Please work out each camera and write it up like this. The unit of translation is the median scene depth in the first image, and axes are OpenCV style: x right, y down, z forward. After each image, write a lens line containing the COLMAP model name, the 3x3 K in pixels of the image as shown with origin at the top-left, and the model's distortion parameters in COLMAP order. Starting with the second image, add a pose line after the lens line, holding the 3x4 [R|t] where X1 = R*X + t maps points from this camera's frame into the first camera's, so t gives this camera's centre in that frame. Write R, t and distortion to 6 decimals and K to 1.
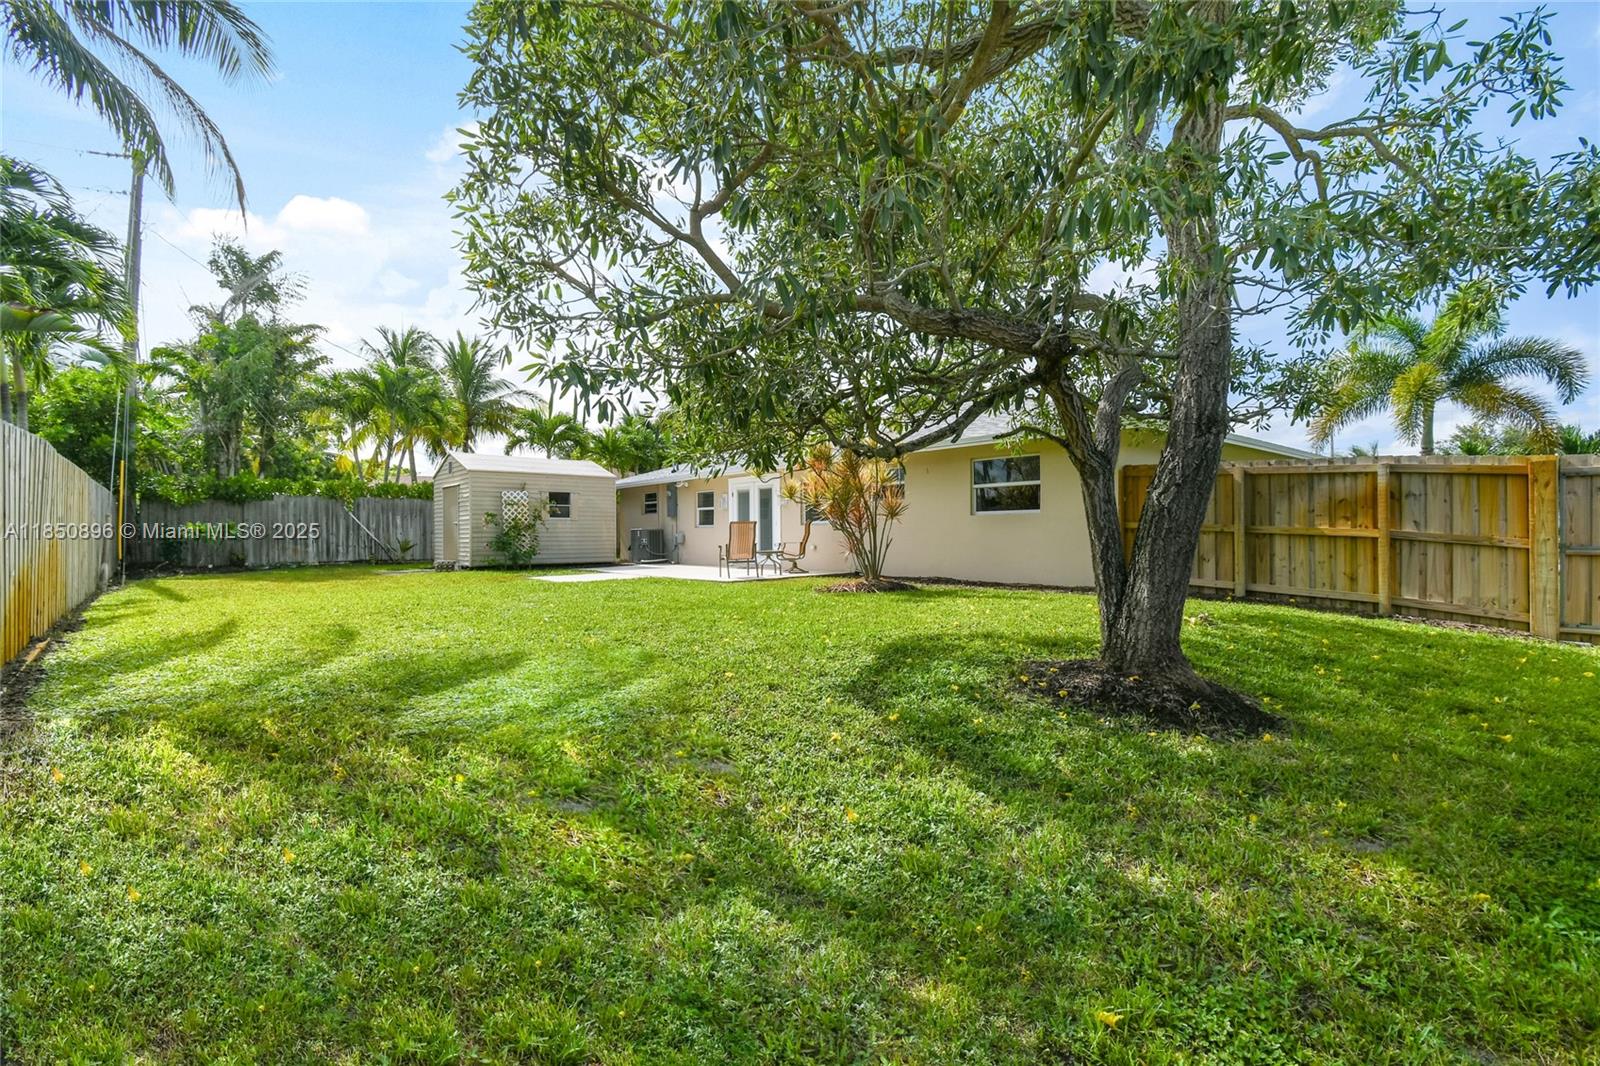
lens RADIAL K [[677.9, 0, 800.0], [0, 677.9, 533.0], [0, 0, 1]] dist [-0.000869, -0.000161]
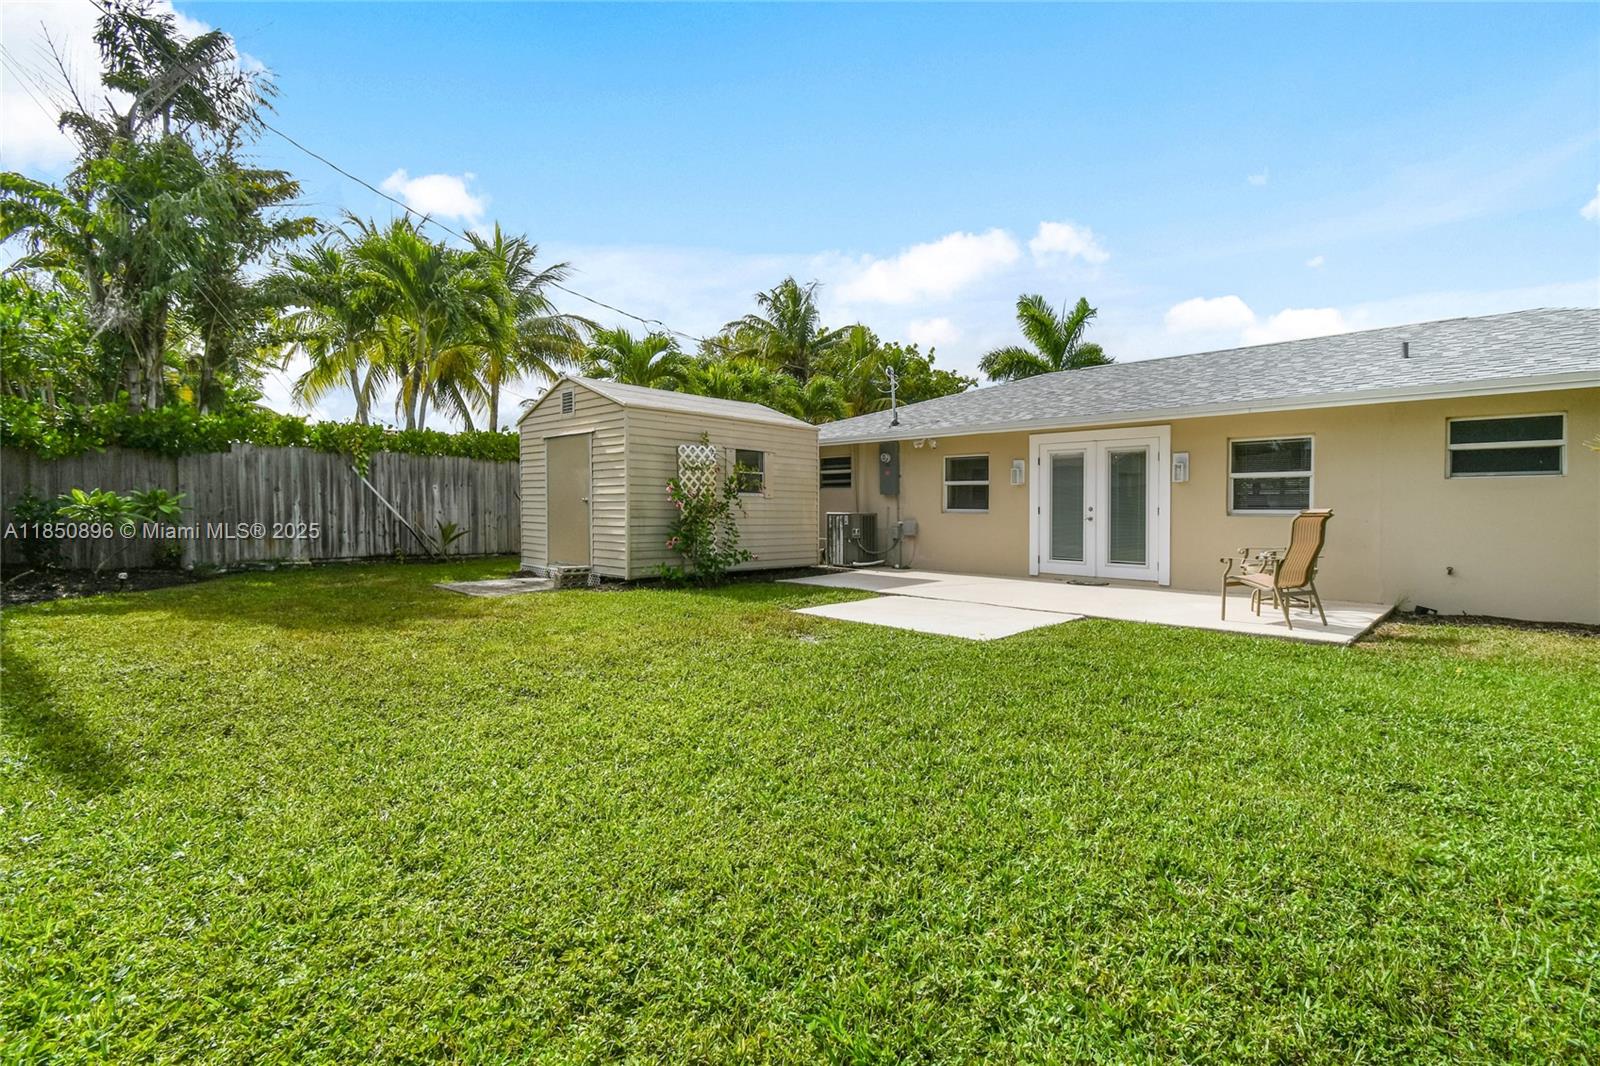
lens RADIAL K [[705.3, 0, 797.9], [0, 705.3, 531.8], [0, 0, 1]] dist [0.001071, 0.000611]
pose [[0.996647, 0.015306, 0.080380, -0.327739], [-0.018140, 0.999235, 0.034647, -0.010064], [-0.079789, -0.035989, 0.996162, 0.343340]]
